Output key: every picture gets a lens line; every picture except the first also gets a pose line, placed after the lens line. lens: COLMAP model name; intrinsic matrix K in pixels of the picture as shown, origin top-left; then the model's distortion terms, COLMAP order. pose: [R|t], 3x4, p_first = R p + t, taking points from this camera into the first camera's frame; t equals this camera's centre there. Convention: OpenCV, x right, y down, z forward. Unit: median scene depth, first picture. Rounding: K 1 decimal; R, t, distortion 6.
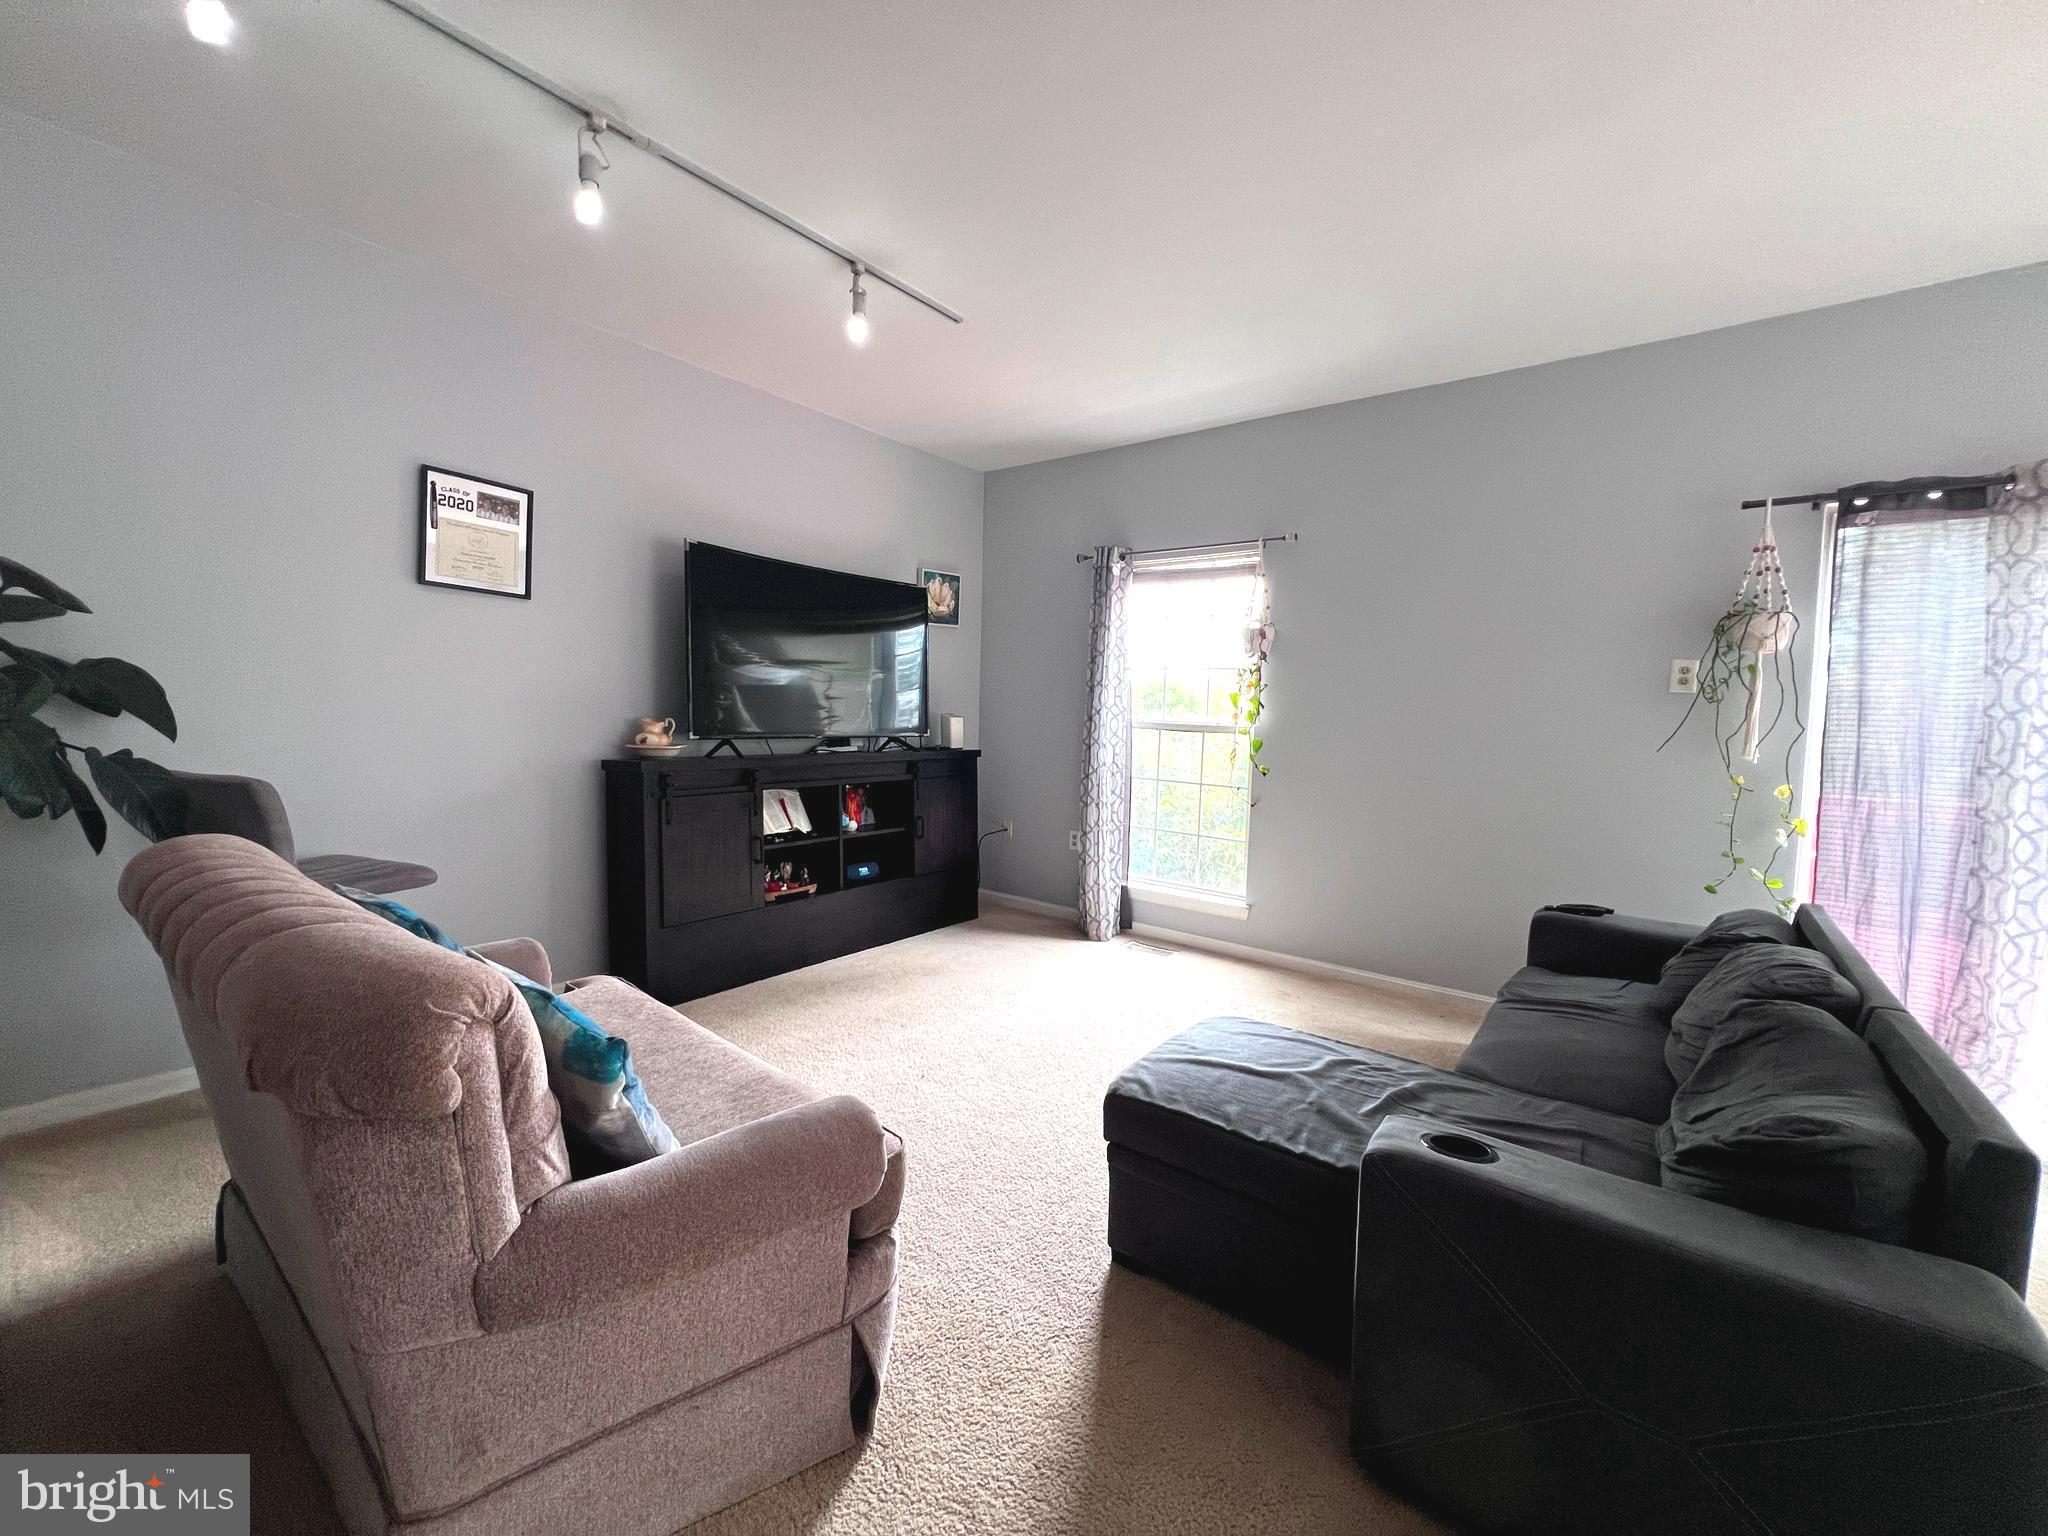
lens RADIAL K [[824.6, 0, 1018.5], [0, 824.6, 758.9], [0, 0, 1]] dist [-0.003754, 0.001156]
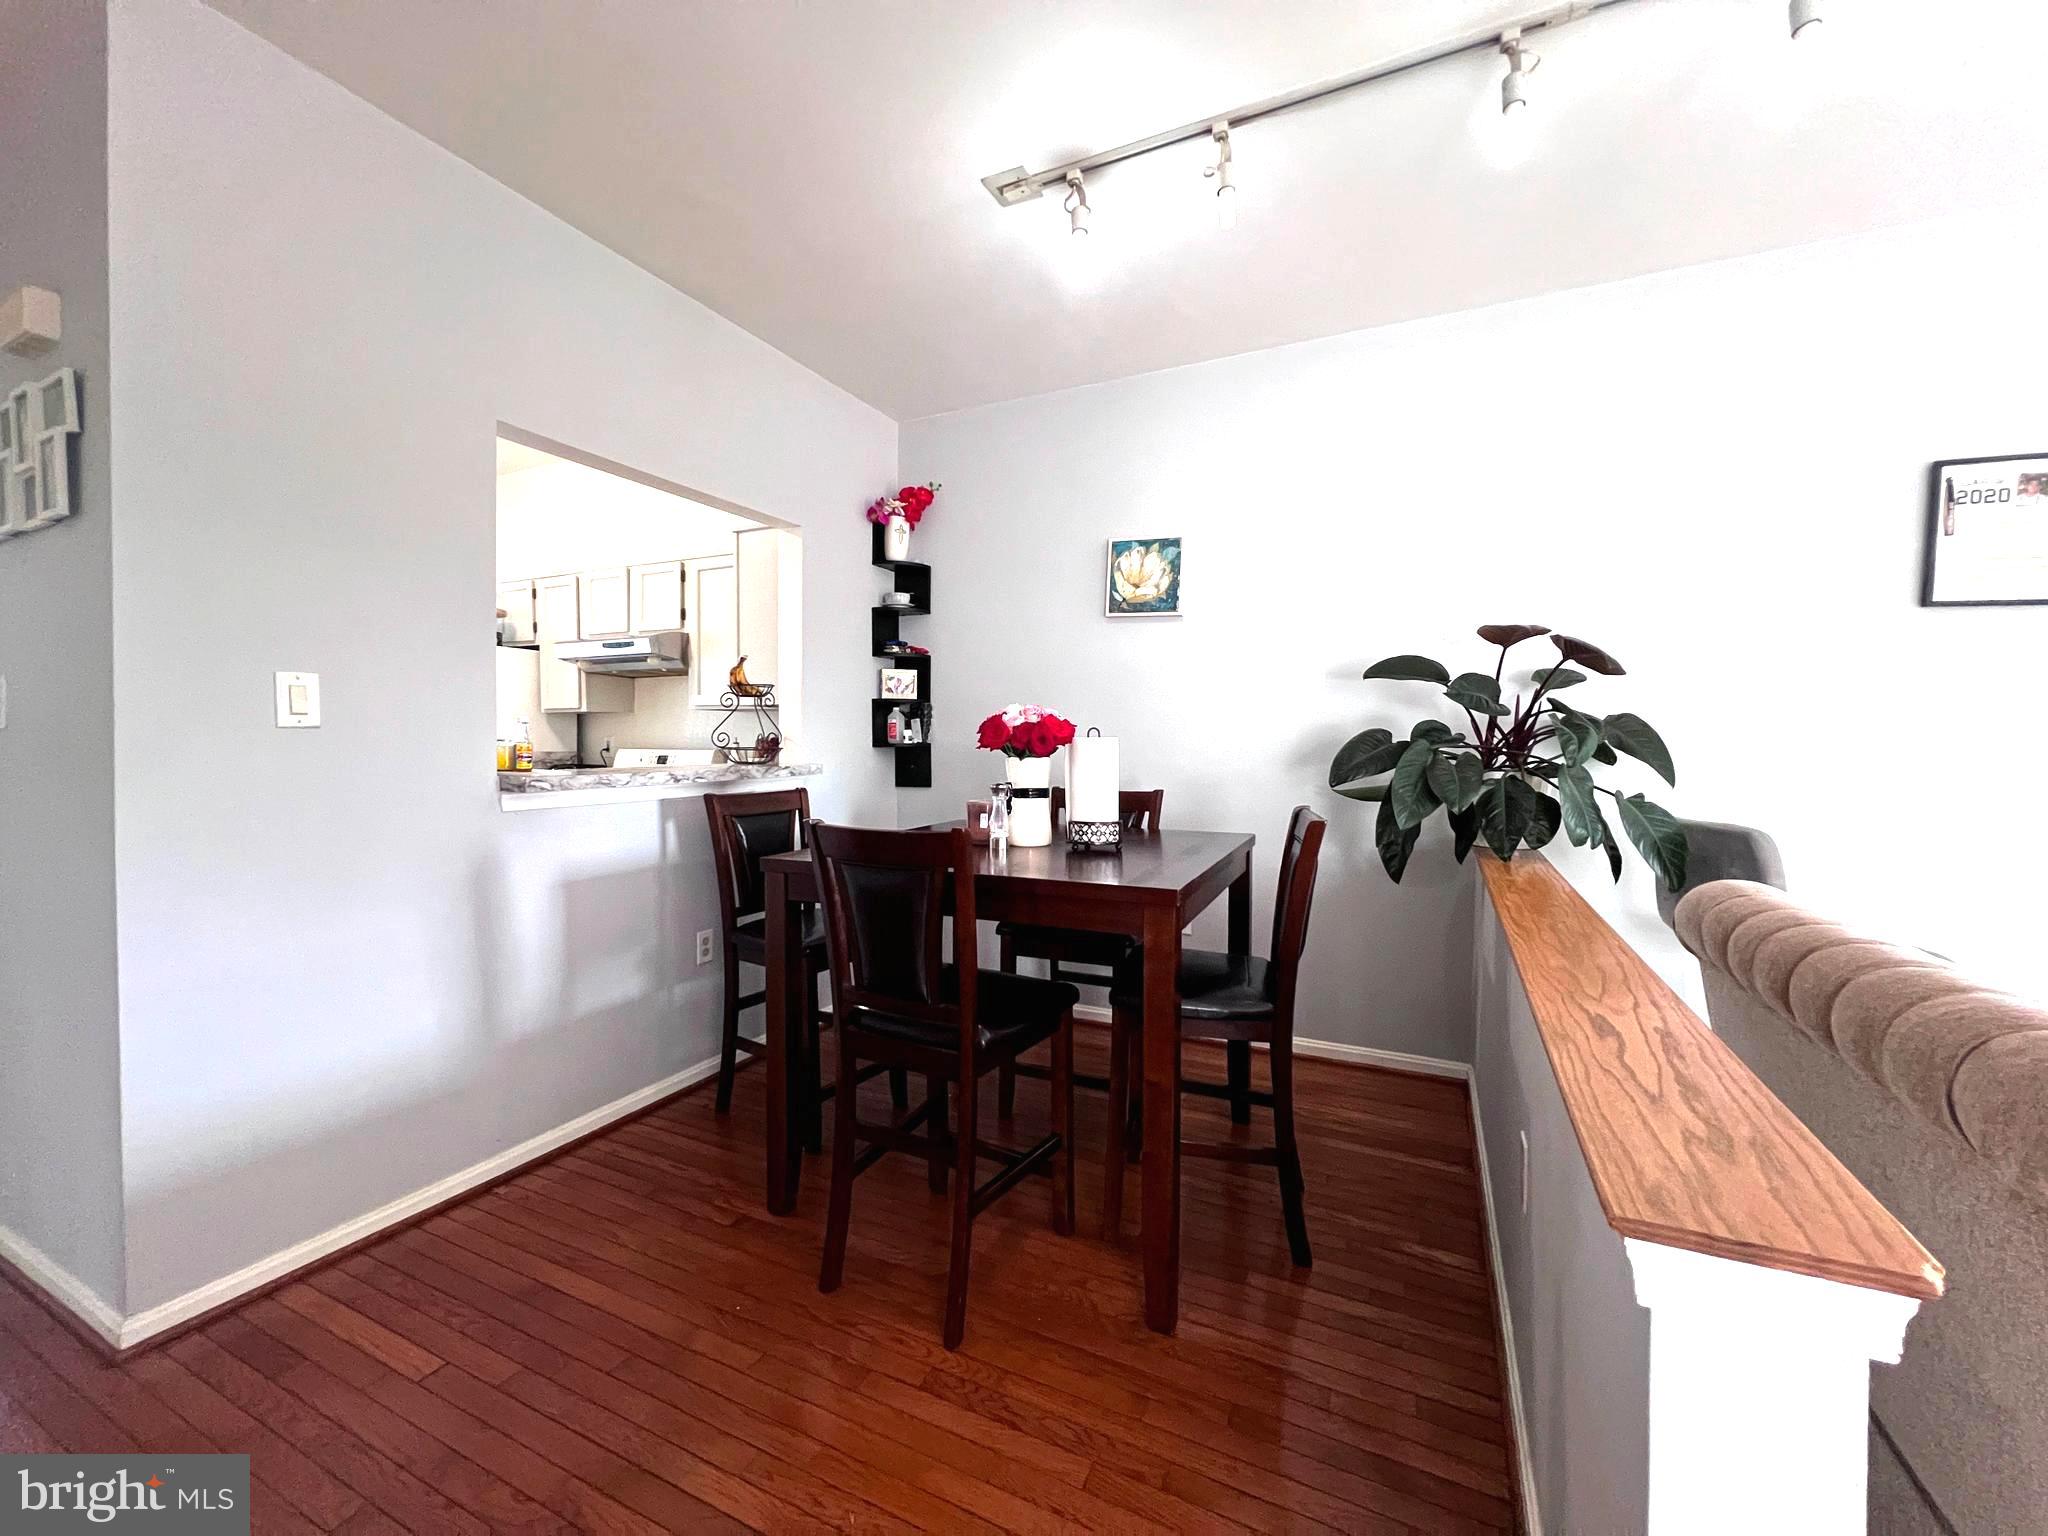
lens RADIAL K [[824.6, 0, 1018.5], [0, 824.6, 758.9], [0, 0, 1]] dist [-0.003754, 0.001156]
pose [[0.209323, -0.002259, -0.977844, -0.103432], [-0.062121, 0.997947, -0.015603, 0.007600], [0.975871, 0.064011, 0.208753, -0.042372]]
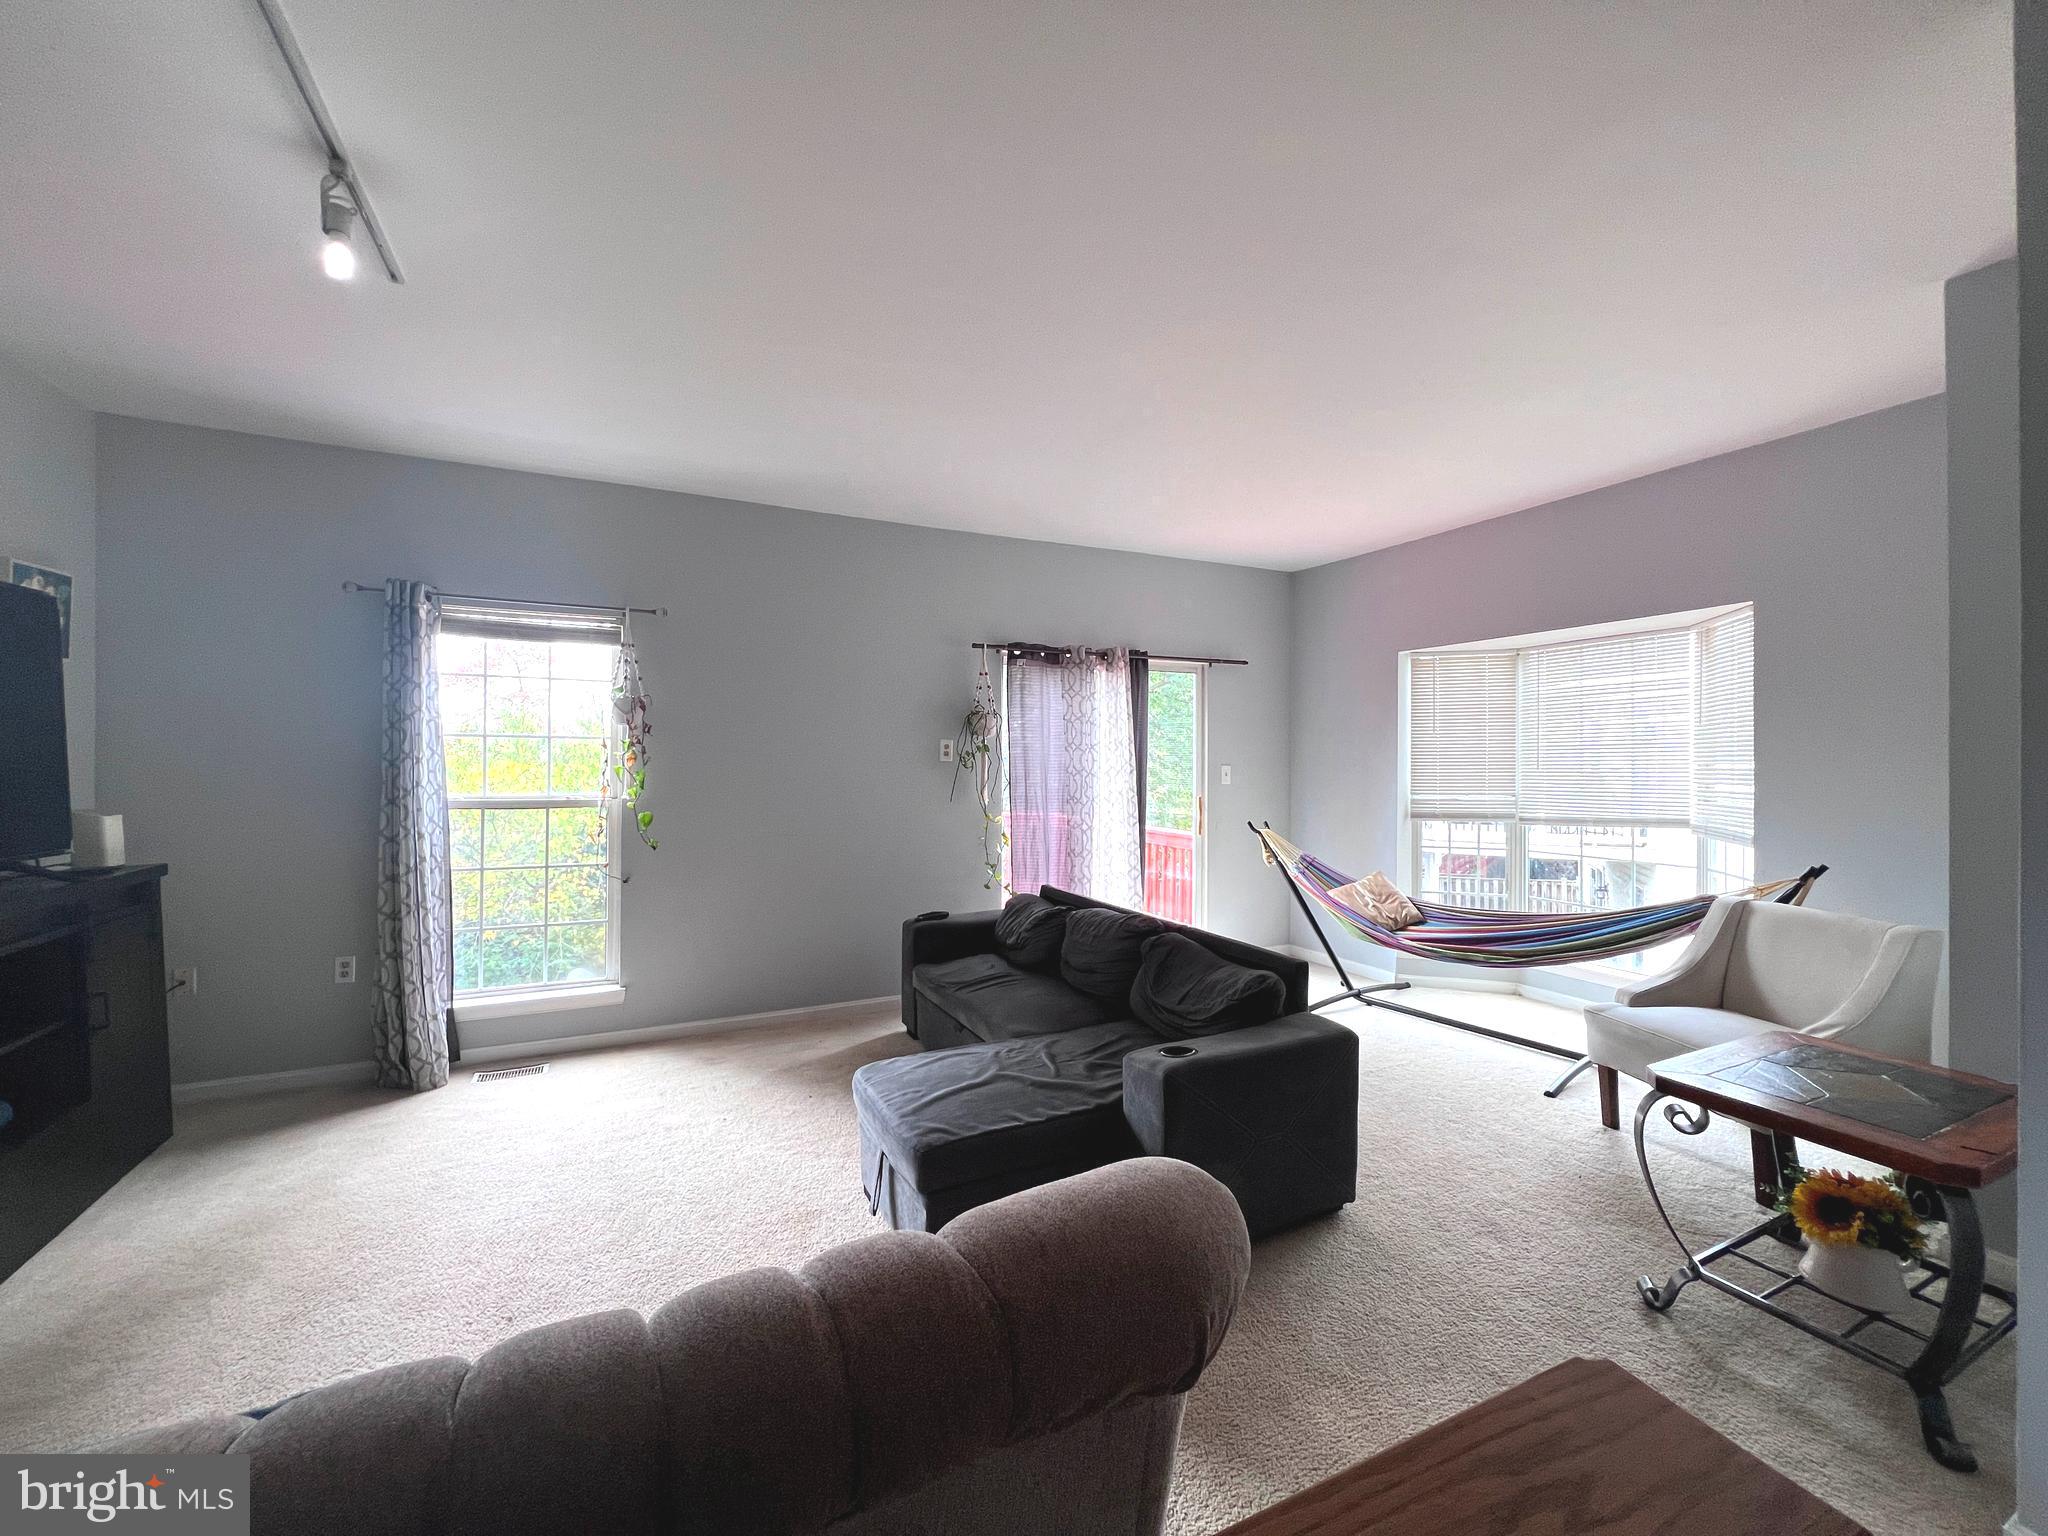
lens RADIAL K [[824.6, 0, 1018.5], [0, 824.6, 758.9], [0, 0, 1]] dist [-0.003754, 0.001156]
pose [[0.433747, -0.026534, 0.900644, -0.498927], [0.064828, 0.997895, -0.001822, -0.071994], [-0.898700, 0.059177, 0.434554, 0.215127]]
